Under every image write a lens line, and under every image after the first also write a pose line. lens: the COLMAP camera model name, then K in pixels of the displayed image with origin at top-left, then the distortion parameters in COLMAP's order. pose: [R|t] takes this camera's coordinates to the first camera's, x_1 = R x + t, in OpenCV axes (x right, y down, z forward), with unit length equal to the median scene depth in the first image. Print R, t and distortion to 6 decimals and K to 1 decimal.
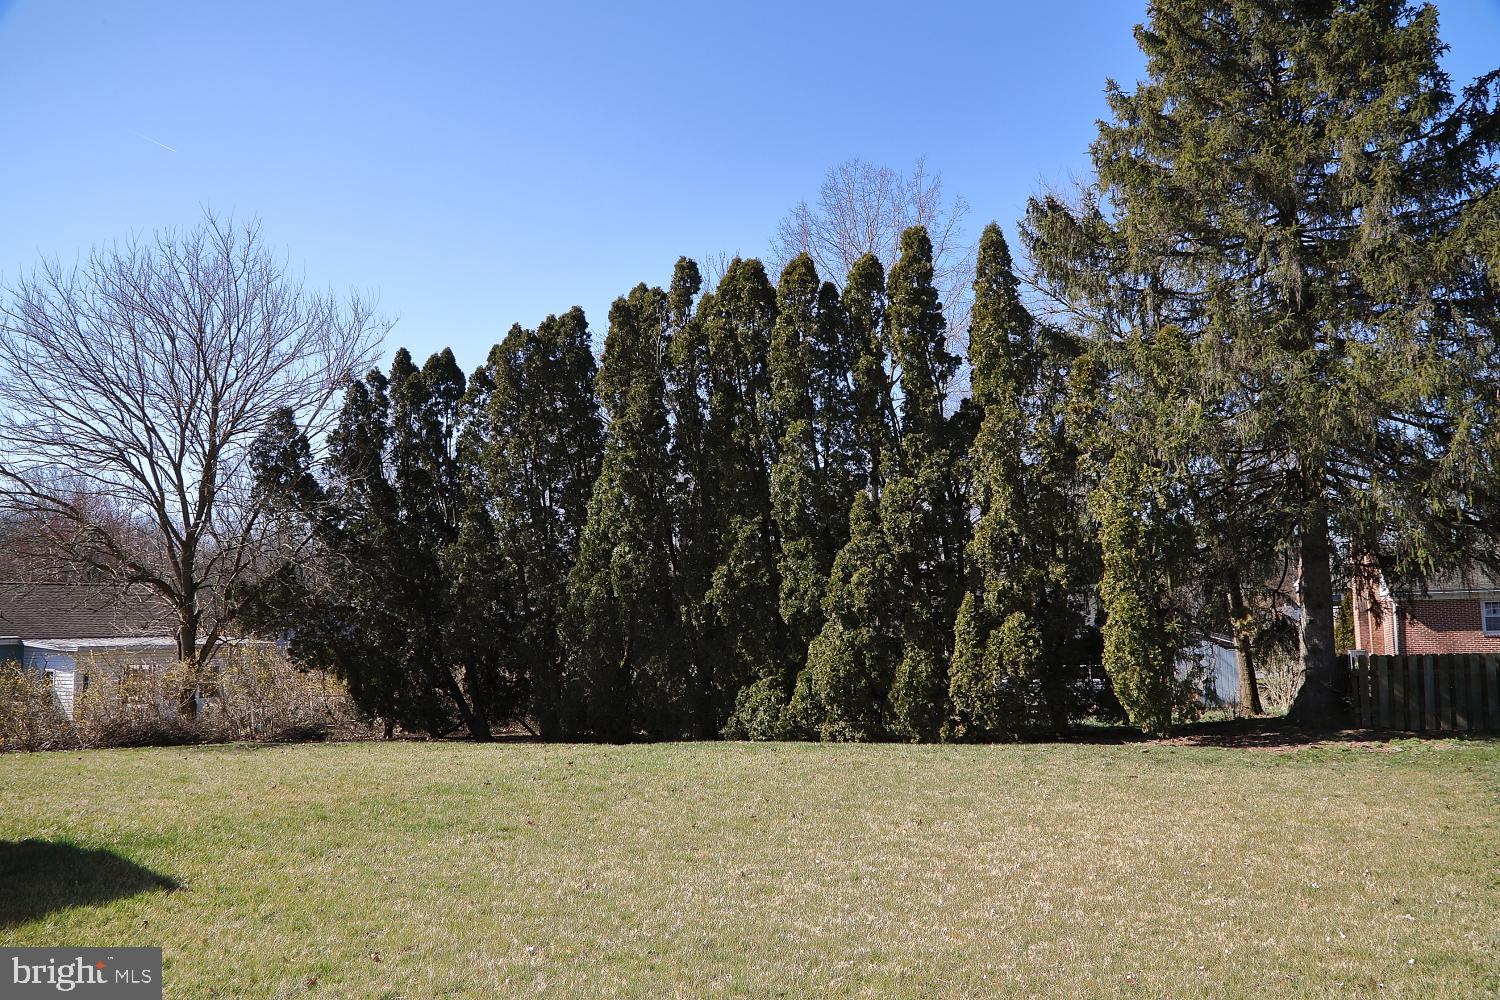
lens RADIAL K [[1049.2, 0, 746.1], [0, 1049.2, 510.7], [0, 0, 1]] dist [-0.115724, 0.068670]
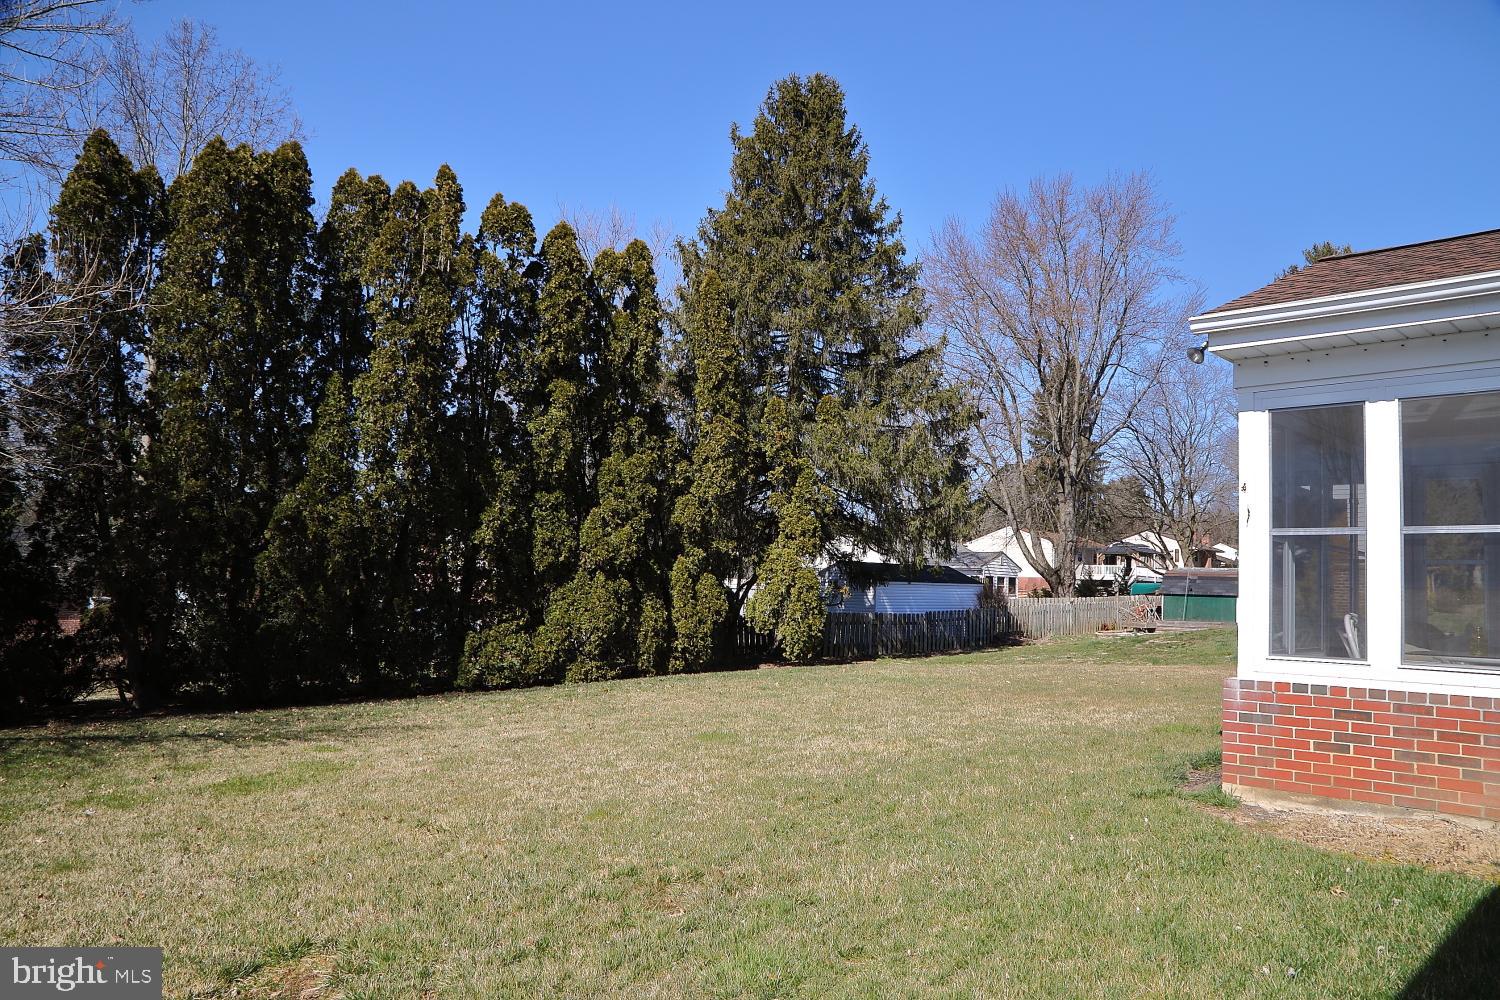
lens RADIAL K [[1049.2, 0, 746.1], [0, 1049.2, 510.7], [0, 0, 1]] dist [-0.115724, 0.068670]
pose [[0.321062, 0.085717, 0.943171, -0.959259], [-0.128394, 0.990641, -0.046325, 0.075782], [-0.938315, -0.106224, 0.329062, 0.523836]]
